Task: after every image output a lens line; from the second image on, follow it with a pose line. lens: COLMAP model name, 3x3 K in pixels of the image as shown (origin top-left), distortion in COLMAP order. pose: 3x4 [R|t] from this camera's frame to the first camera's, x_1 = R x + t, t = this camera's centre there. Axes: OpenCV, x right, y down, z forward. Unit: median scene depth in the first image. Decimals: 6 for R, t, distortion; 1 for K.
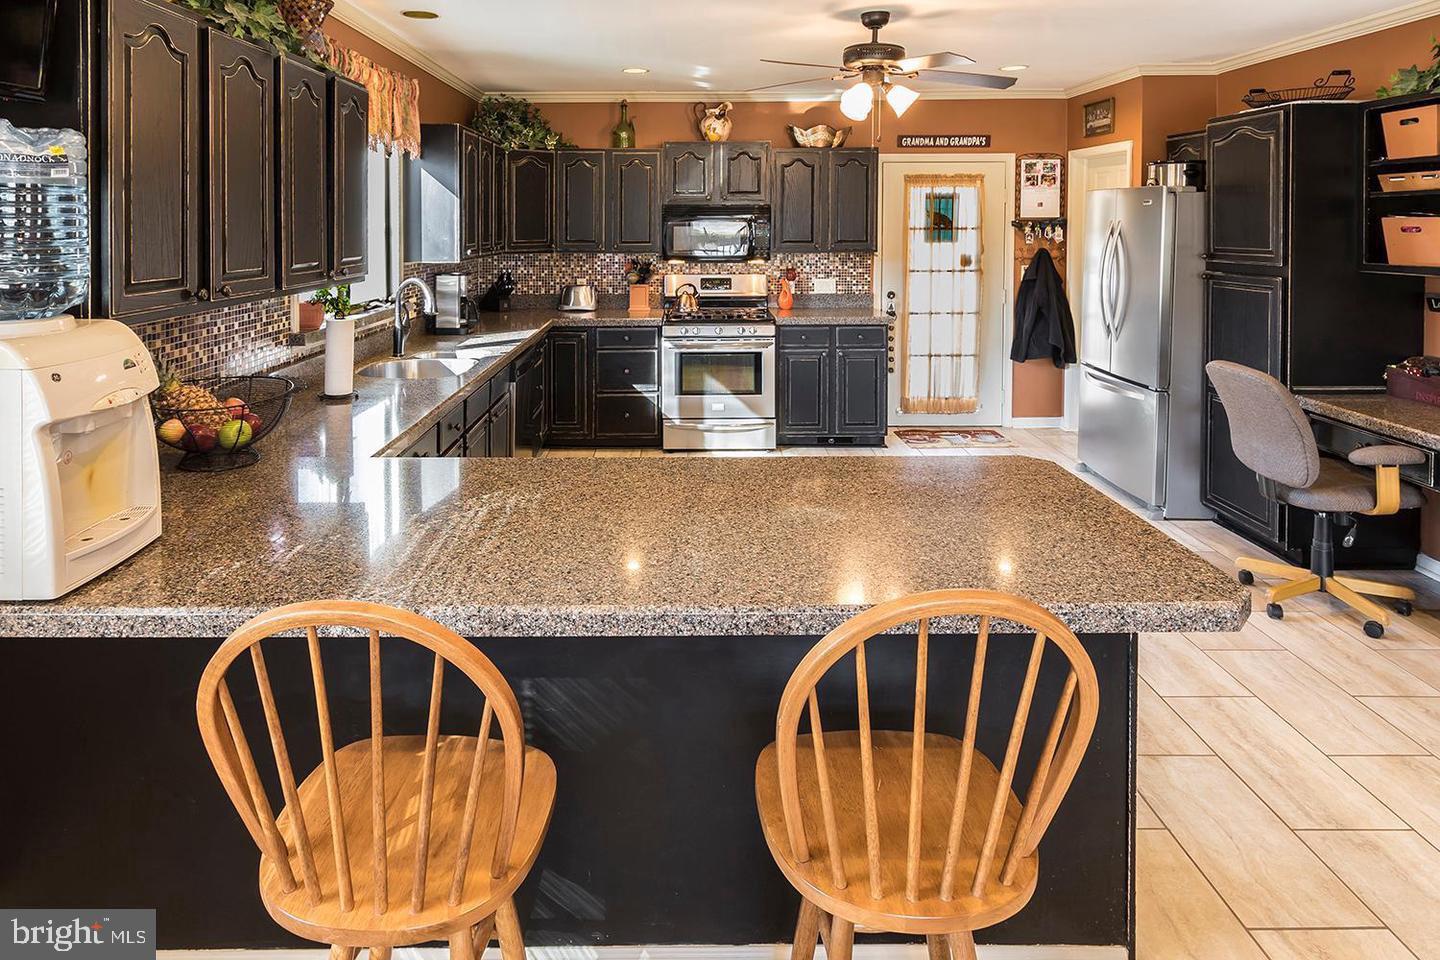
lens RADIAL K [[905.4, 0, 725.8], [0, 905.4, 266.7], [0, 0, 1]] dist [-0.001218, -0.000276]
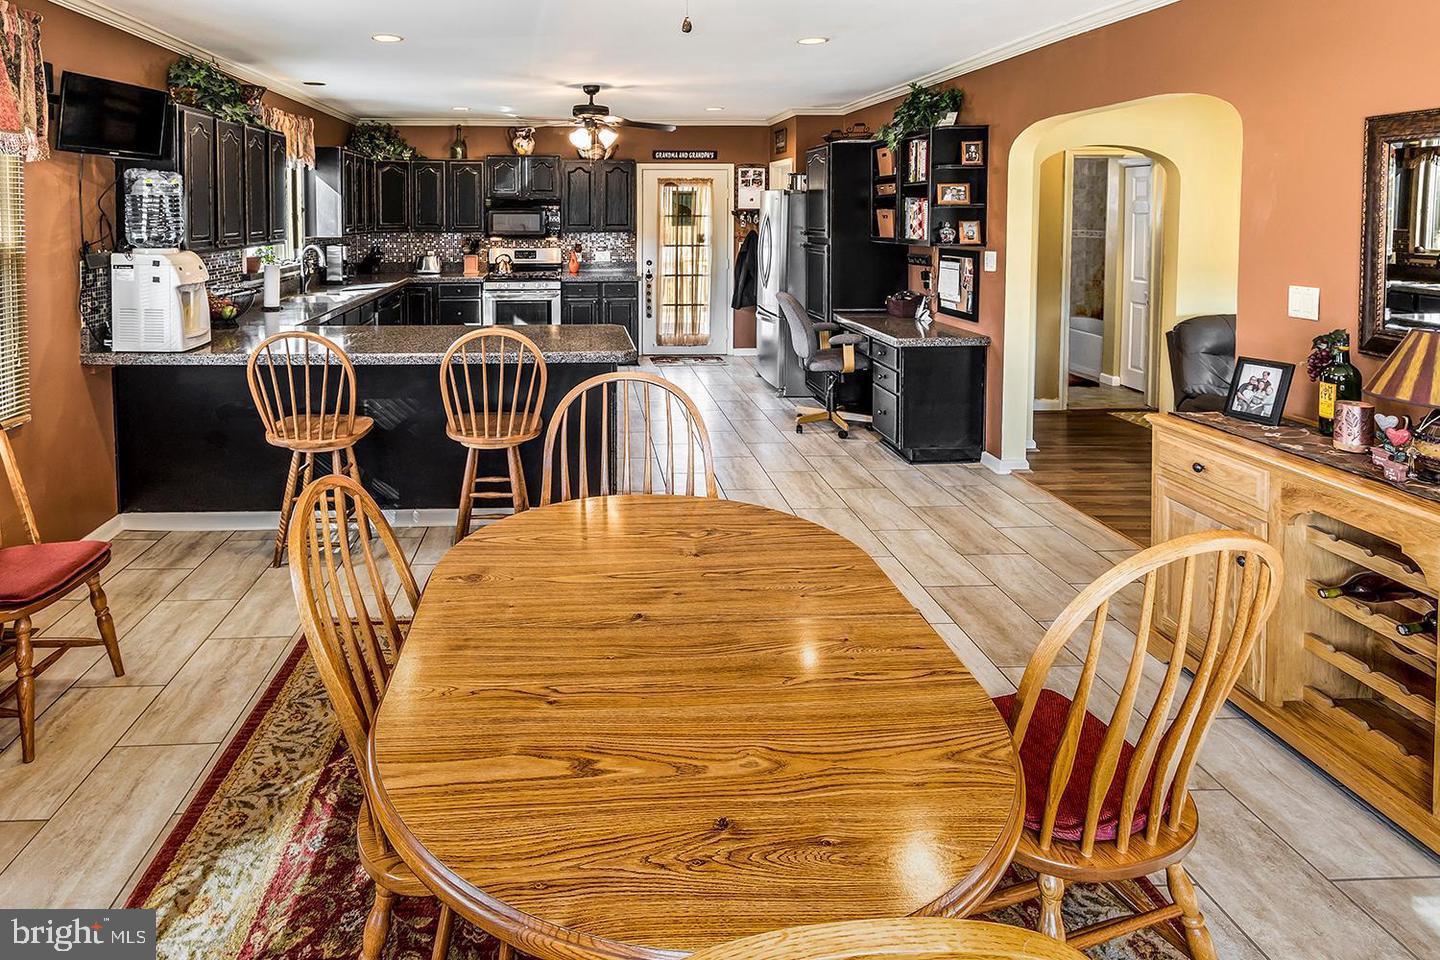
lens RADIAL K [[871.1, 0, 639.6], [0, 871.1, 284.3], [0, 0, 1]] dist [0.001131, -0.000325]
pose [[0.999389, 0.000208, 0.034943, 0.129335], [-0.001402, 0.999416, 0.034136, 0.019659], [-0.034915, -0.034165, 0.998806, -0.402932]]
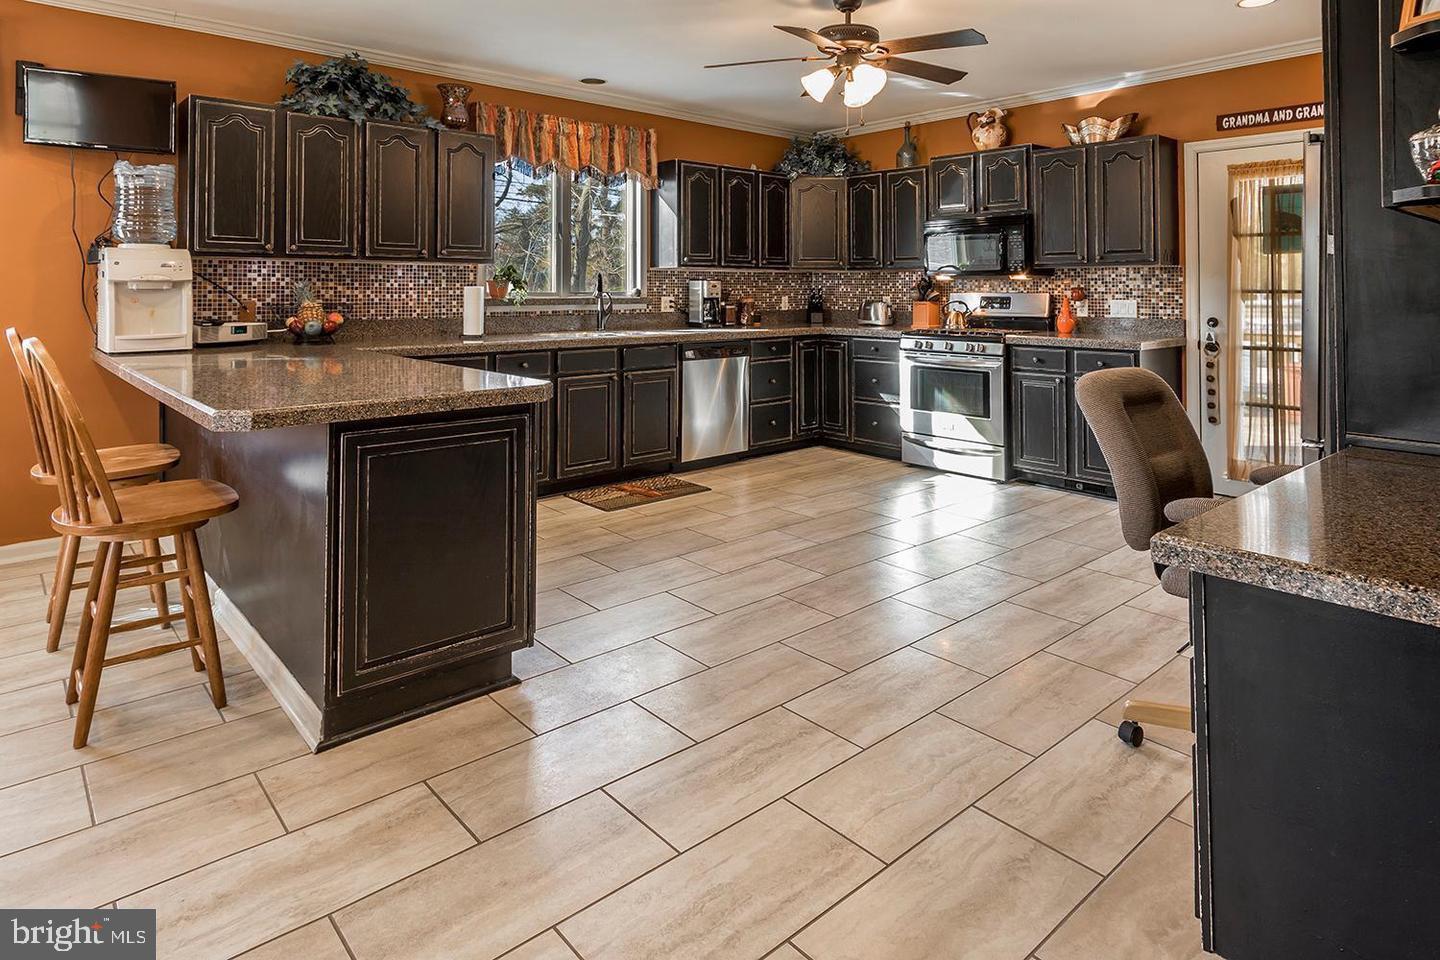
lens RADIAL K [[871.1, 0, 639.6], [0, 871.1, 284.3], [0, 0, 1]] dist [0.001131, -0.000325]
pose [[0.612353, 0.002717, -0.790580, 0.509556], [-0.045080, 0.998487, -0.031486, 0.047942], [0.789298, 0.054920, 0.611549, 0.169188]]
